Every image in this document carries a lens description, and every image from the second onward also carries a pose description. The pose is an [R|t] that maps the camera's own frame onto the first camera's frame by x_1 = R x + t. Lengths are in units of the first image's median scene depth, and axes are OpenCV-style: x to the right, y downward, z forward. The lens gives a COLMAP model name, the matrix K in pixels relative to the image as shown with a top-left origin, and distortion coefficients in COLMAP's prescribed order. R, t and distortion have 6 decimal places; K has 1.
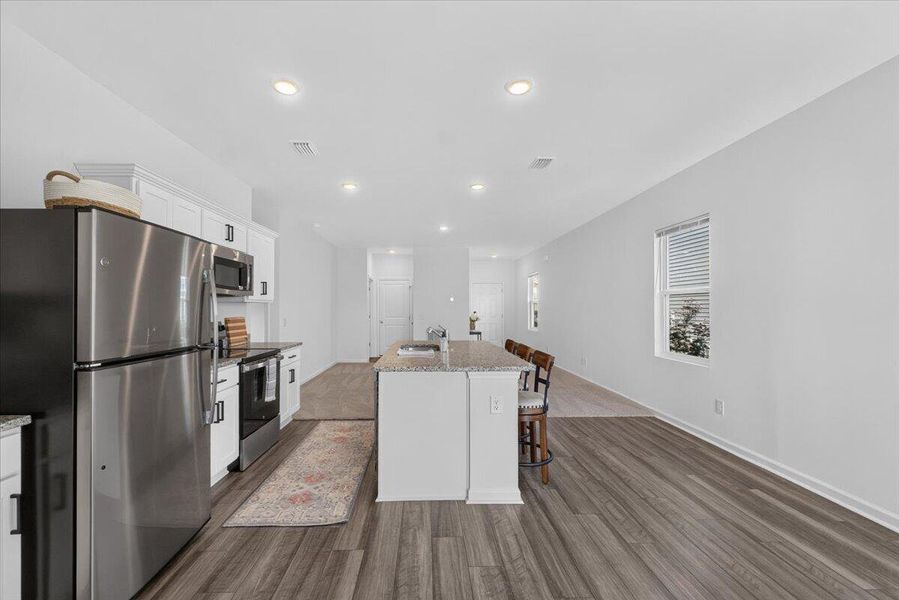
lens RADIAL K [[379.3, 0, 439.9], [0, 379.3, 305.0], [0, 0, 1]] dist [-0.000805, -0.000158]
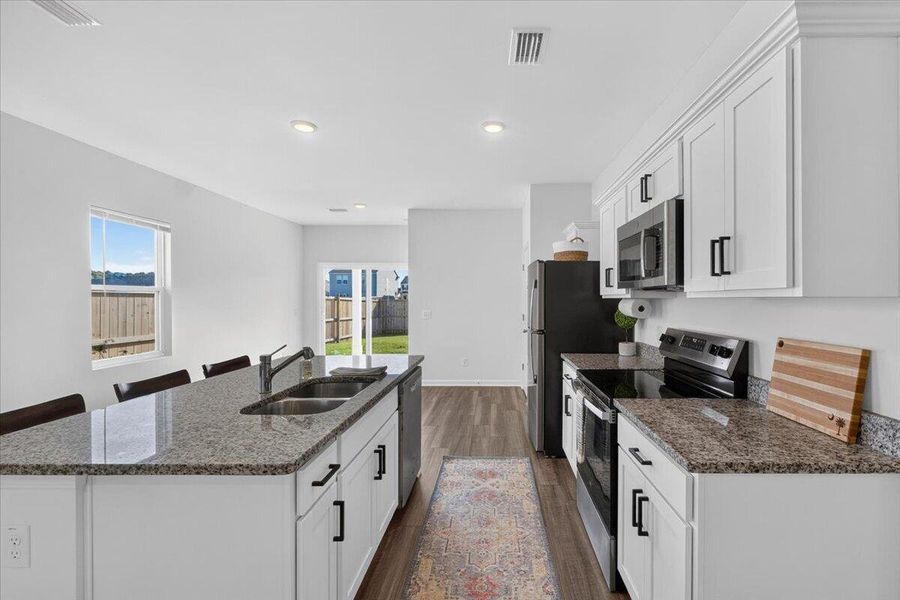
lens RADIAL K [[391.7, 0, 494.5], [0, 391.7, 301.1], [0, 0, 1]] dist [0.000031, -0.000035]
pose [[-0.999306, 0.003367, 0.037106, -0.472951], [0.003236, 0.999988, -0.003589, -0.006013], [-0.037118, -0.003467, -0.999305, 2.356641]]
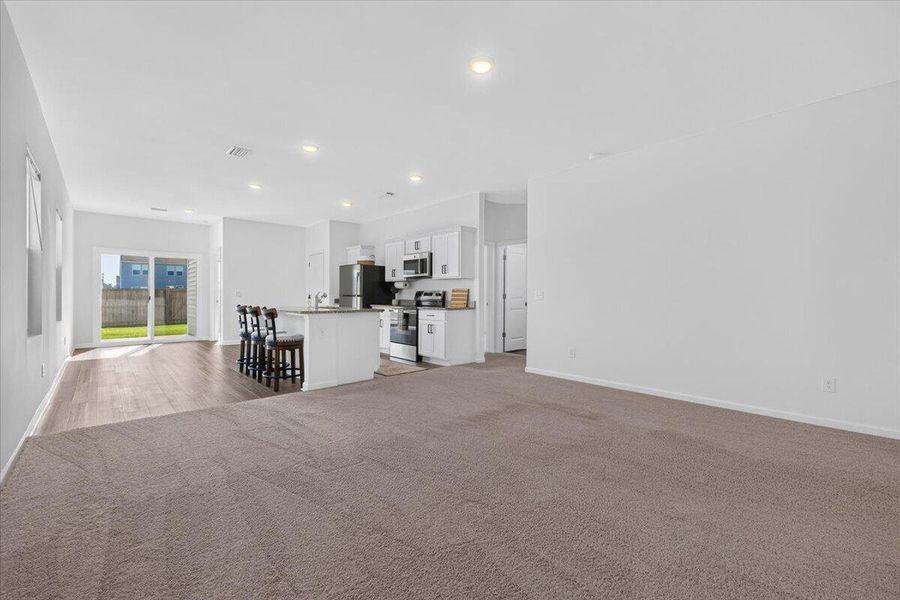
lens RADIAL K [[373.2, 0, 440.1], [0, 373.2, 300.1], [0, 0, 1]] dist [0.000828, -0.000055]
pose [[-0.764007, 0.005890, -0.645181, 0.863766], [0.002821, 0.999979, 0.005788, 0.119410], [0.645202, 0.002602, -0.764008, 3.657738]]
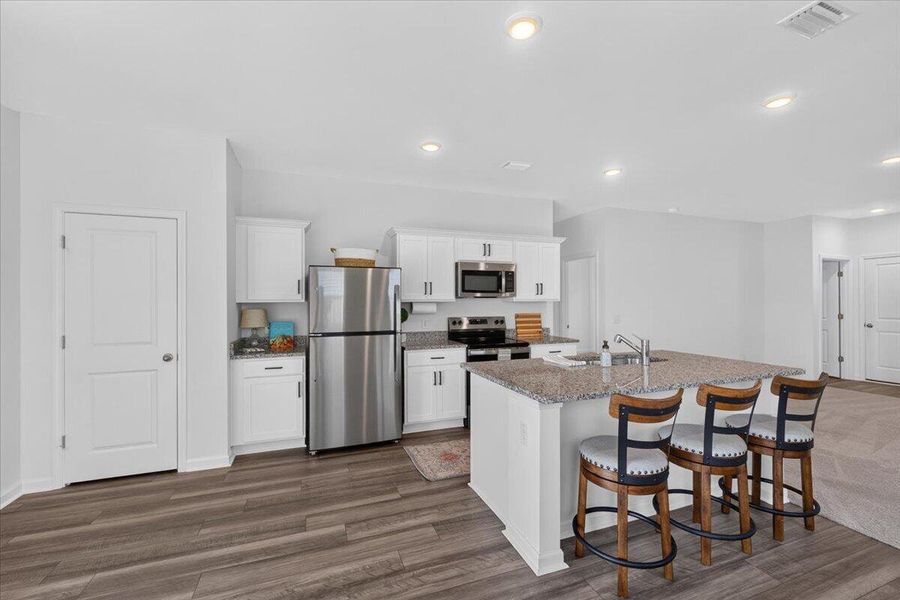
lens RADIAL K [[373.2, 0, 440.1], [0, 373.2, 300.1], [0, 0, 1]] dist [0.000828, -0.000055]
pose [[0.329919, -0.001292, -0.944008, 0.873426], [0.010469, 0.999943, 0.002290, -0.029037], [0.943951, -0.010638, 0.329914, 0.586546]]
